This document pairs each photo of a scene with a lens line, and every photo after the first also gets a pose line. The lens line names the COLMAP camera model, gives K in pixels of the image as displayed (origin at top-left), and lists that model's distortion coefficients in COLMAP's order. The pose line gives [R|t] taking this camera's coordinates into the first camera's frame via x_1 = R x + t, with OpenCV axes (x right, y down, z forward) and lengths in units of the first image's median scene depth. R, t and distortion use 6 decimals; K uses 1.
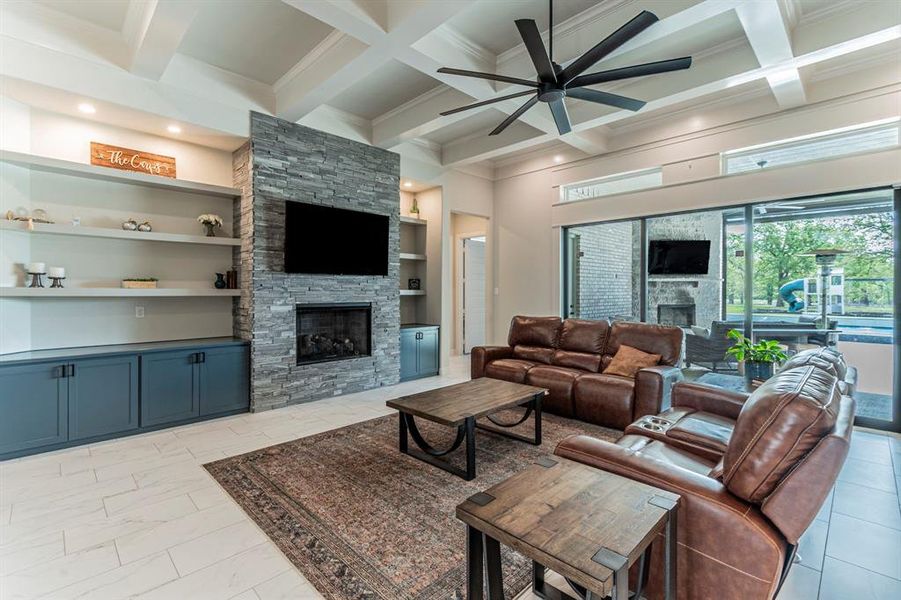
lens RADIAL K [[408.7, 0, 442.8], [0, 408.7, 291.7], [0, 0, 1]] dist [0.004488, -0.000799]
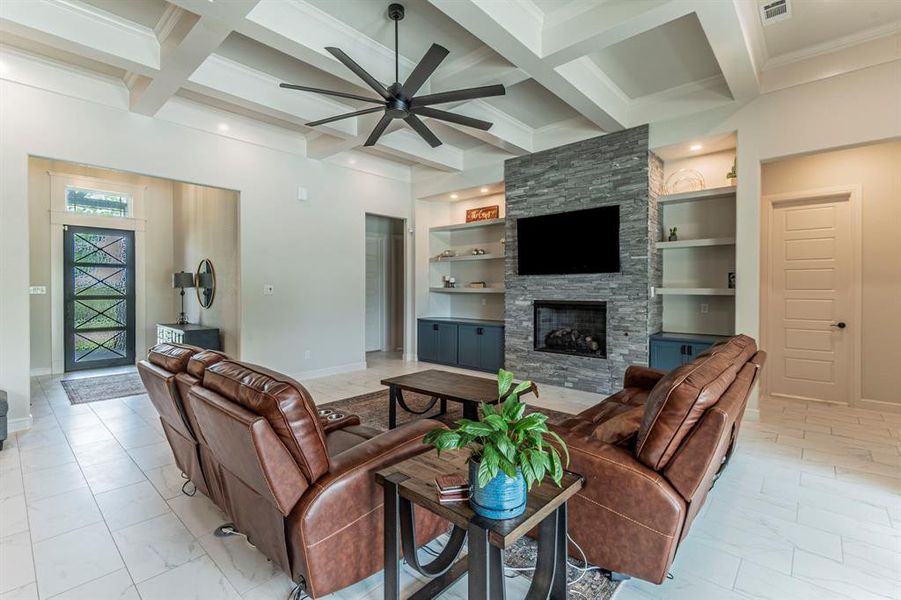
lens RADIAL K [[408.7, 0, 450.0], [0, 408.7, 292.3], [0, 0, 1]] dist [0.004488, -0.000799]
pose [[0.064232, 0.003542, -0.997929, 0.858557], [-0.005177, 0.999981, 0.003216, 0.004450], [0.997922, 0.004960, 0.064249, 0.678990]]
